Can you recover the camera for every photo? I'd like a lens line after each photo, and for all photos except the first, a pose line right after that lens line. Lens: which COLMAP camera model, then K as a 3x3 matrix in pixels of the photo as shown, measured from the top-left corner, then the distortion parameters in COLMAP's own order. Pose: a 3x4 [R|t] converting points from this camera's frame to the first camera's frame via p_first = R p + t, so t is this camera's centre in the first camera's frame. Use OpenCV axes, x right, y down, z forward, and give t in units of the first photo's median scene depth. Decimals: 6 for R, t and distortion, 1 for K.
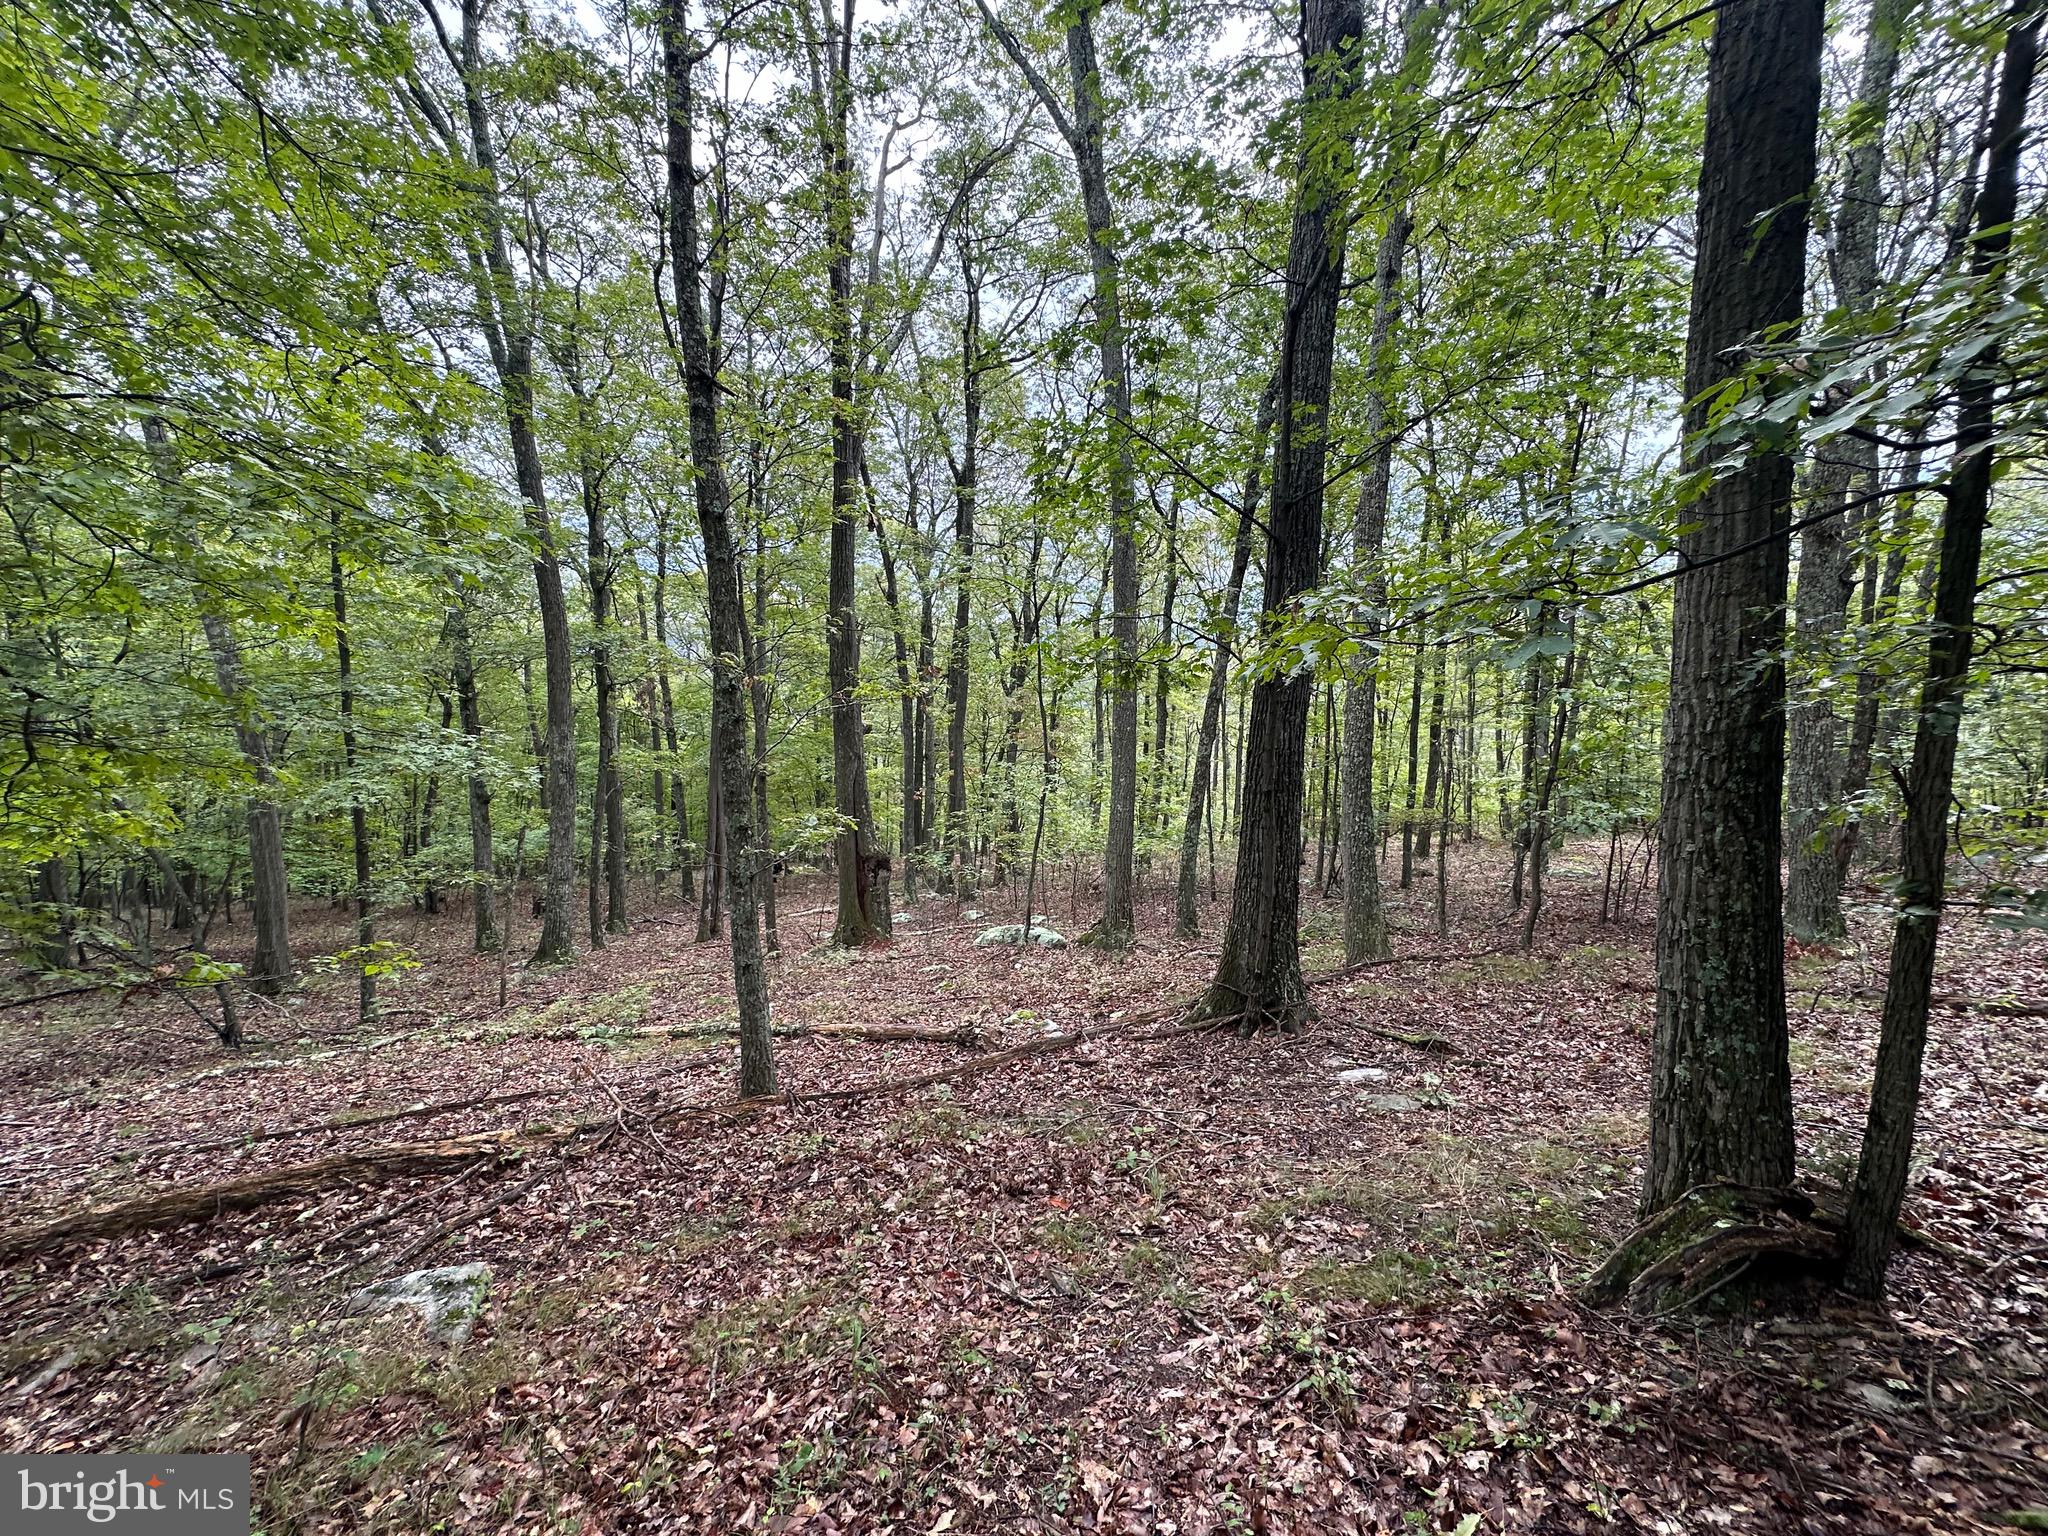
lens RADIAL K [[812.4, 0, 1025.8], [0, 812.4, 766.7], [0, 0, 1]] dist [-0.000320, 0.000208]
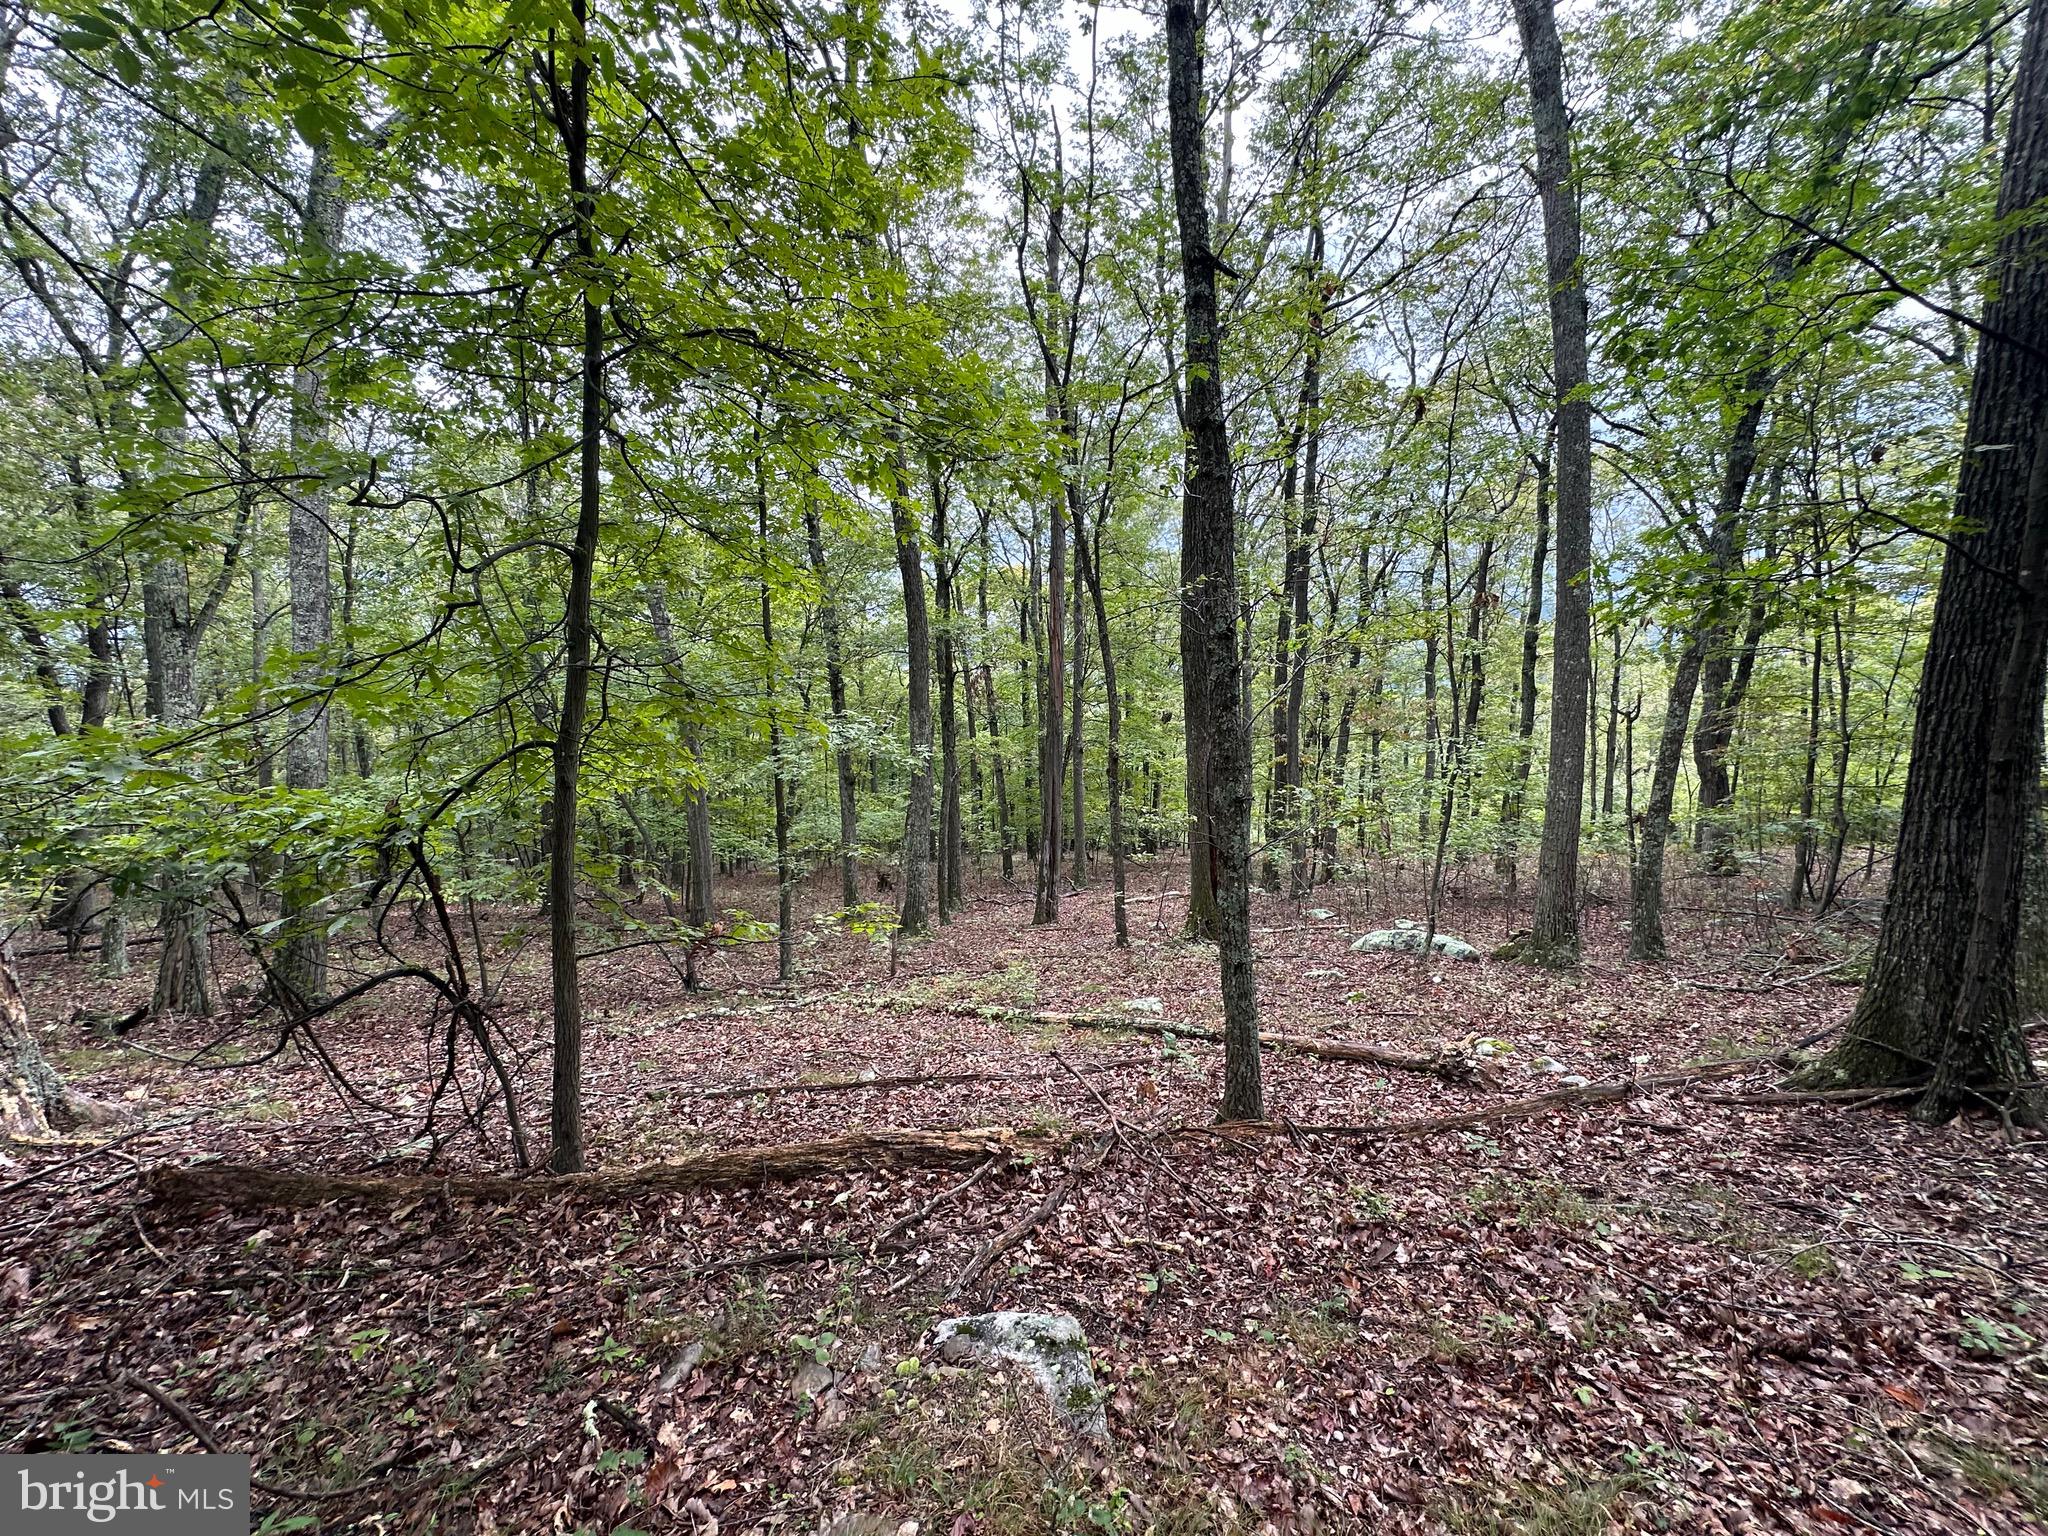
lens RADIAL K [[812.4, 0, 1025.8], [0, 812.4, 766.7], [0, 0, 1]] dist [-0.000320, 0.000208]
pose [[0.945588, 0.002756, -0.325355, -0.321127], [0.000246, 0.999958, 0.009185, 0.039398], [0.325367, -0.008766, 0.945547, 0.158873]]
